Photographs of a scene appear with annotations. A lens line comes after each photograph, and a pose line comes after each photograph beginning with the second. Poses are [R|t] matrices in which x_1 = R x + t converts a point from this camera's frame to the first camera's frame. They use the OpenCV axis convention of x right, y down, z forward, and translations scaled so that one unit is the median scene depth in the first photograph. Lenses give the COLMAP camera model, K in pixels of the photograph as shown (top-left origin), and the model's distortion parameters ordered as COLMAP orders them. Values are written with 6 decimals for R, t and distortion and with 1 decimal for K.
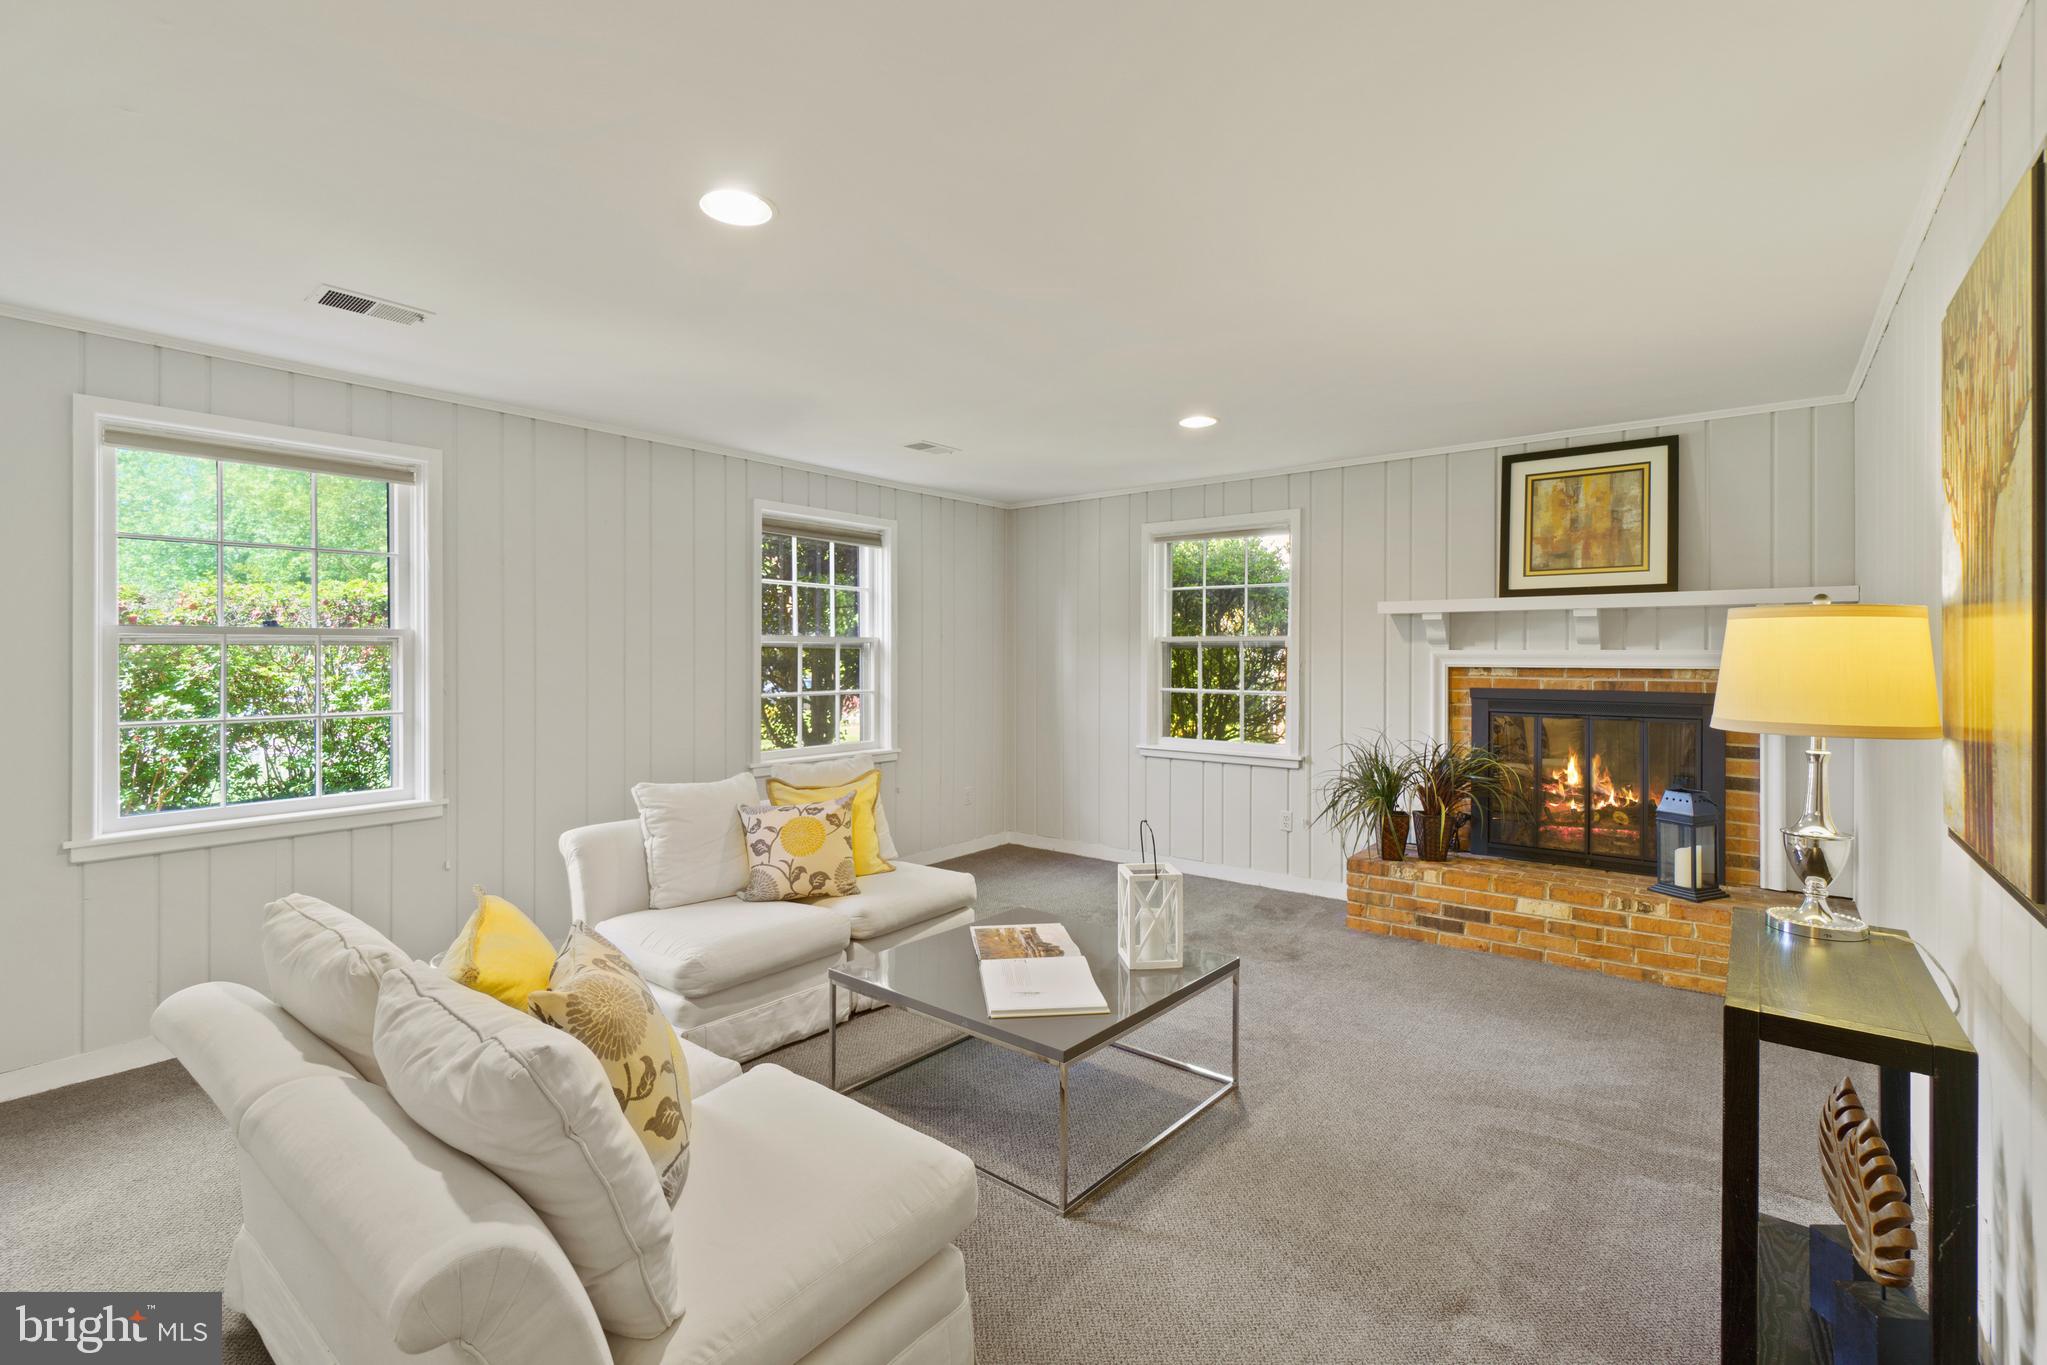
lens RADIAL K [[901.0, 0, 1027.6], [0, 901.0, 665.5], [0, 0, 1]] dist [-0.002351, -0.000555]
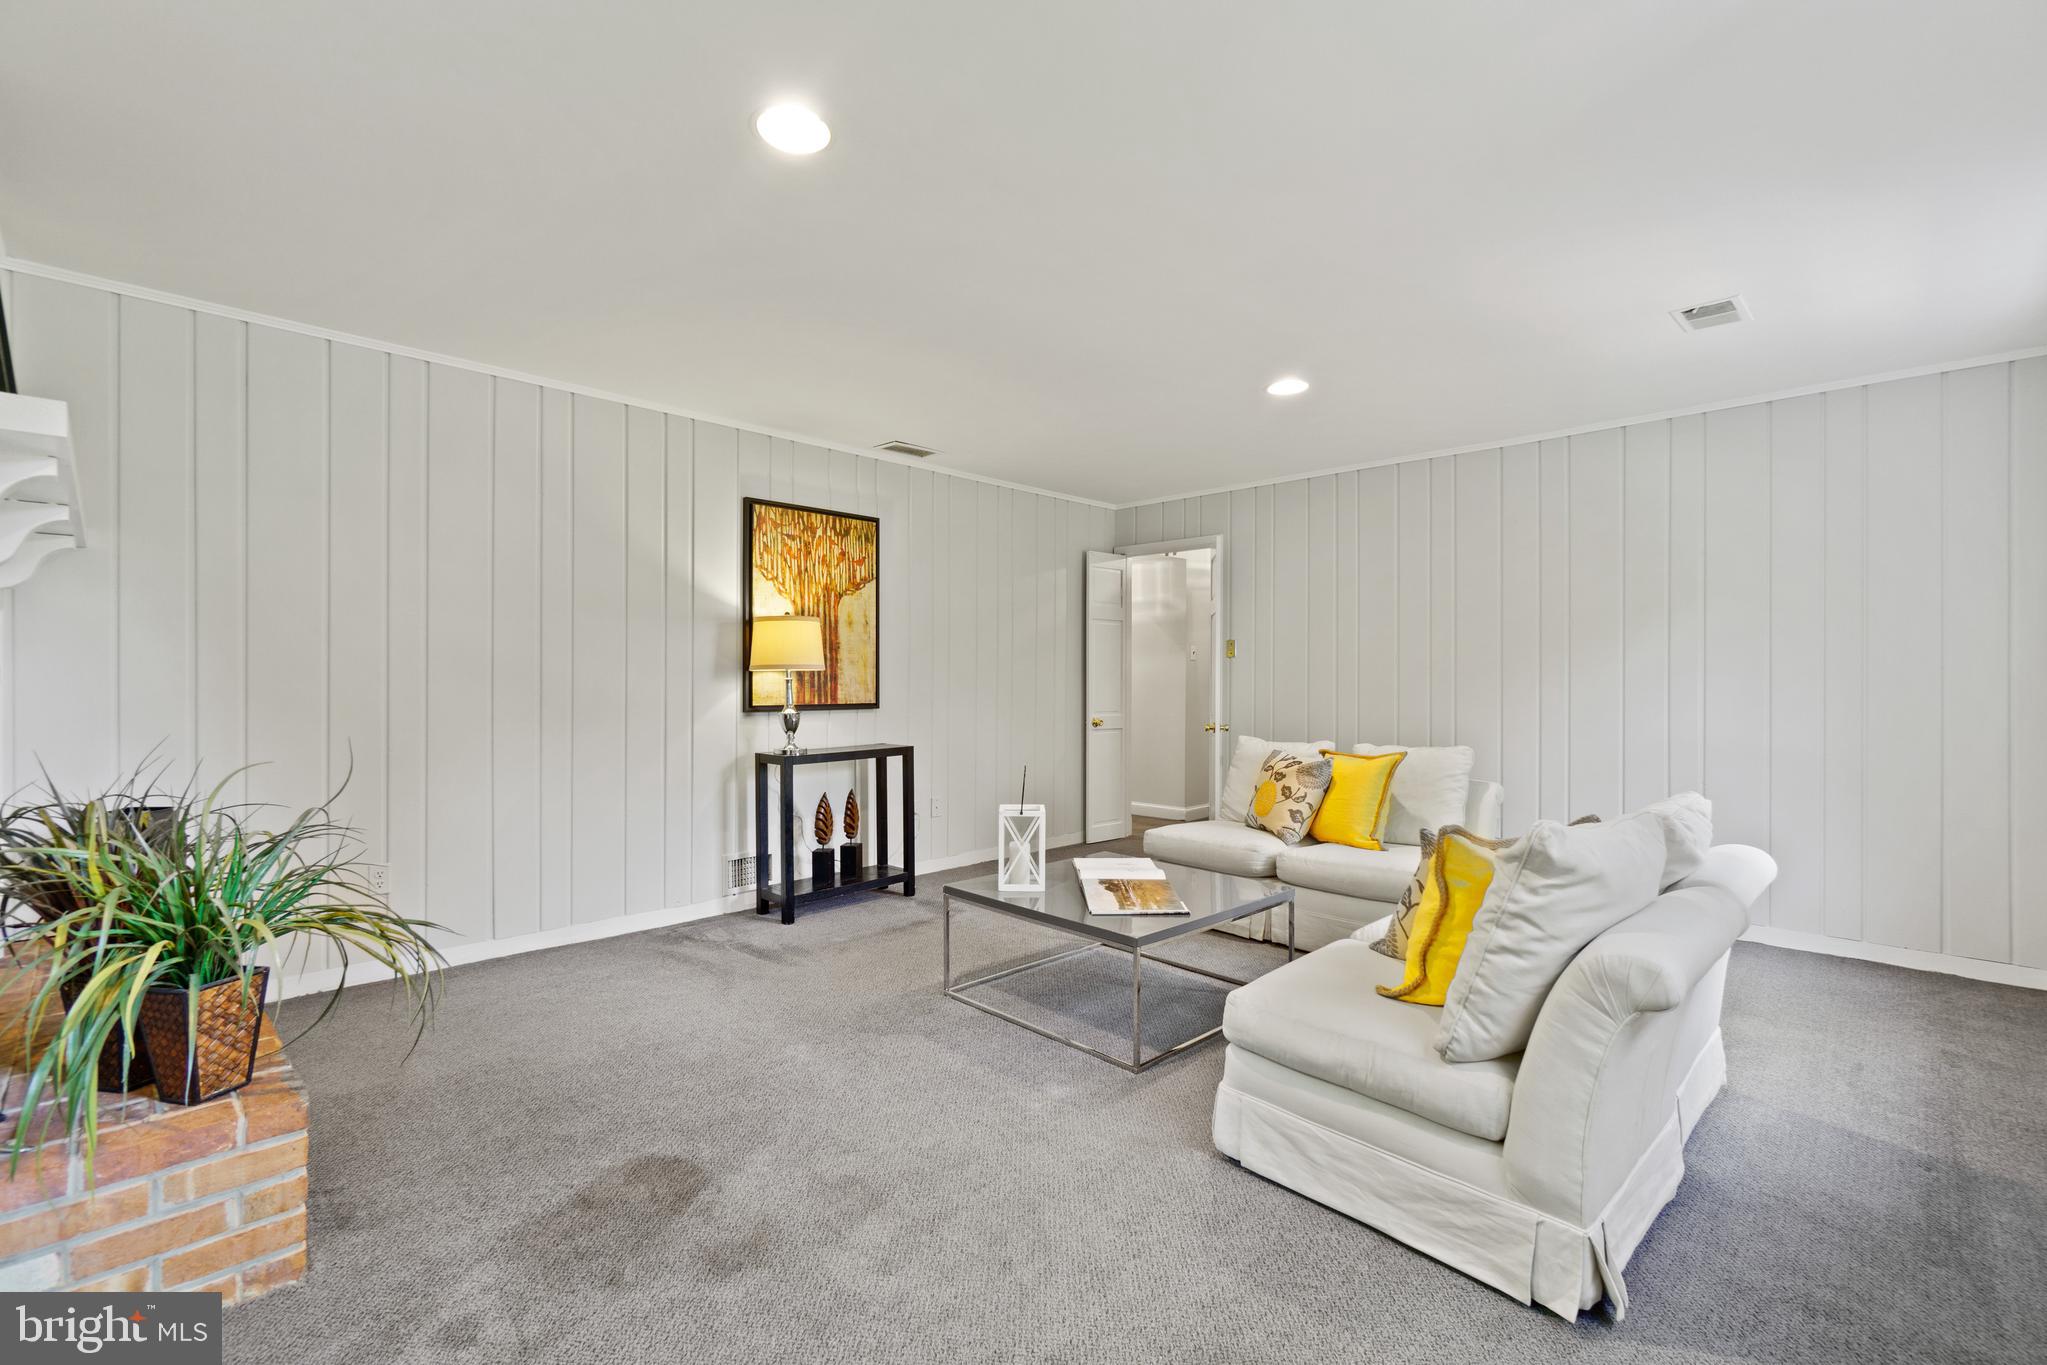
lens RADIAL K [[894.4, 0, 1013.7], [0, 894.4, 684.5], [0, 0, 1]] dist [-0.002736, 0.000053]
pose [[-0.990857, -0.004777, 0.134833, -0.015289], [-0.002763, 0.999882, 0.015119, 0.032368], [-0.134889, 0.014608, -0.990753, 1.398346]]
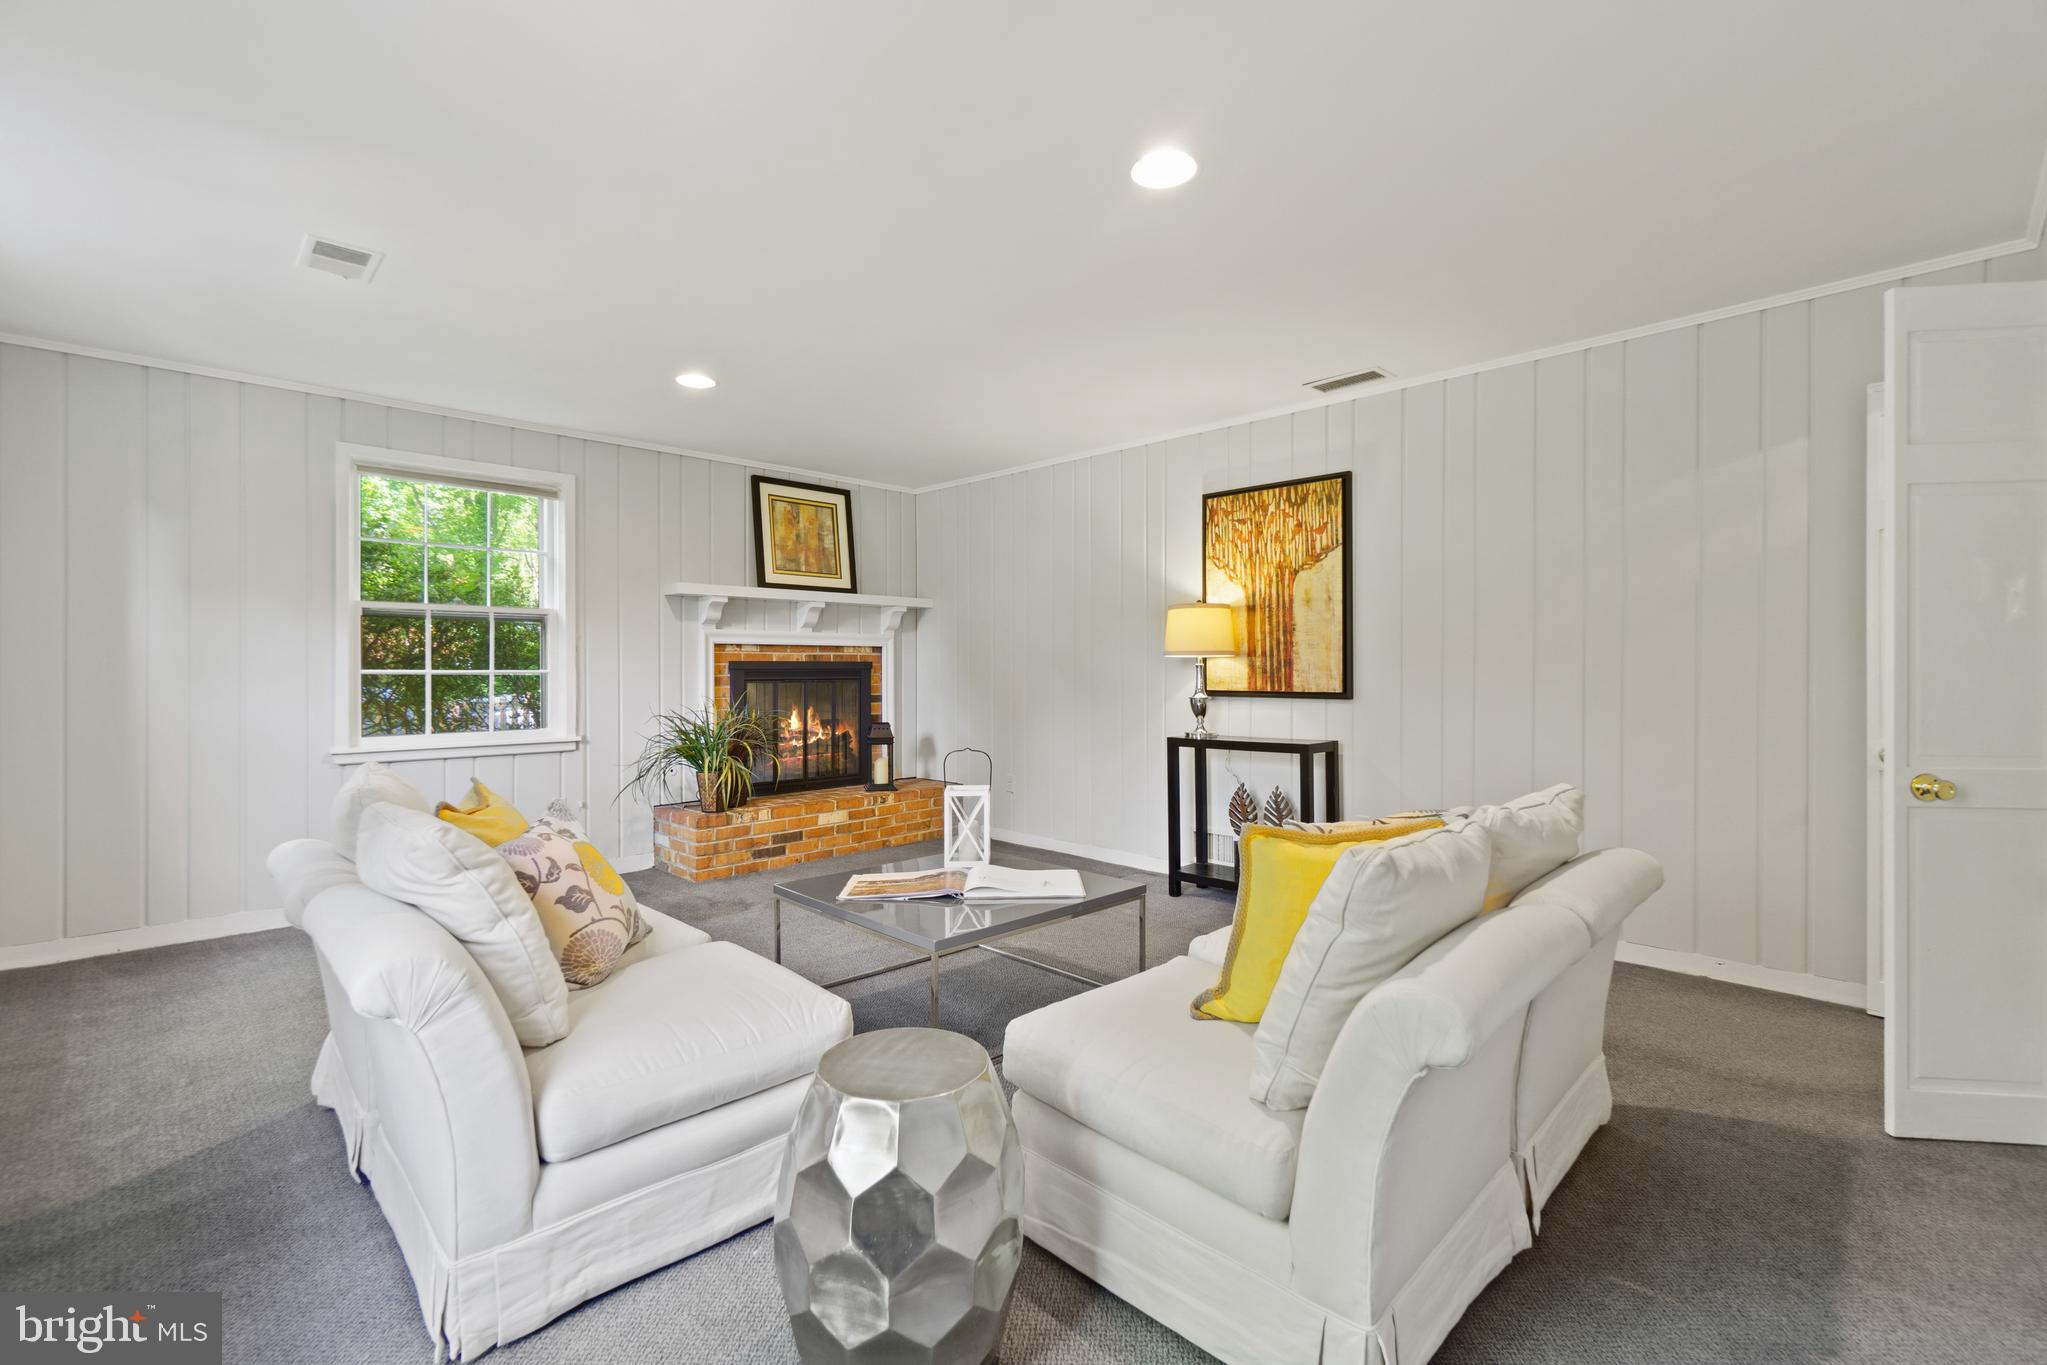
lens RADIAL K [[894.4, 0, 1013.7], [0, 894.4, 684.5], [0, 0, 1]] dist [-0.002736, 0.000053]
pose [[0.129277, -0.020839, 0.991390, -0.692089], [0.014920, 0.999707, 0.019068, 0.041836], [-0.991496, 0.012327, 0.129550, 0.510112]]
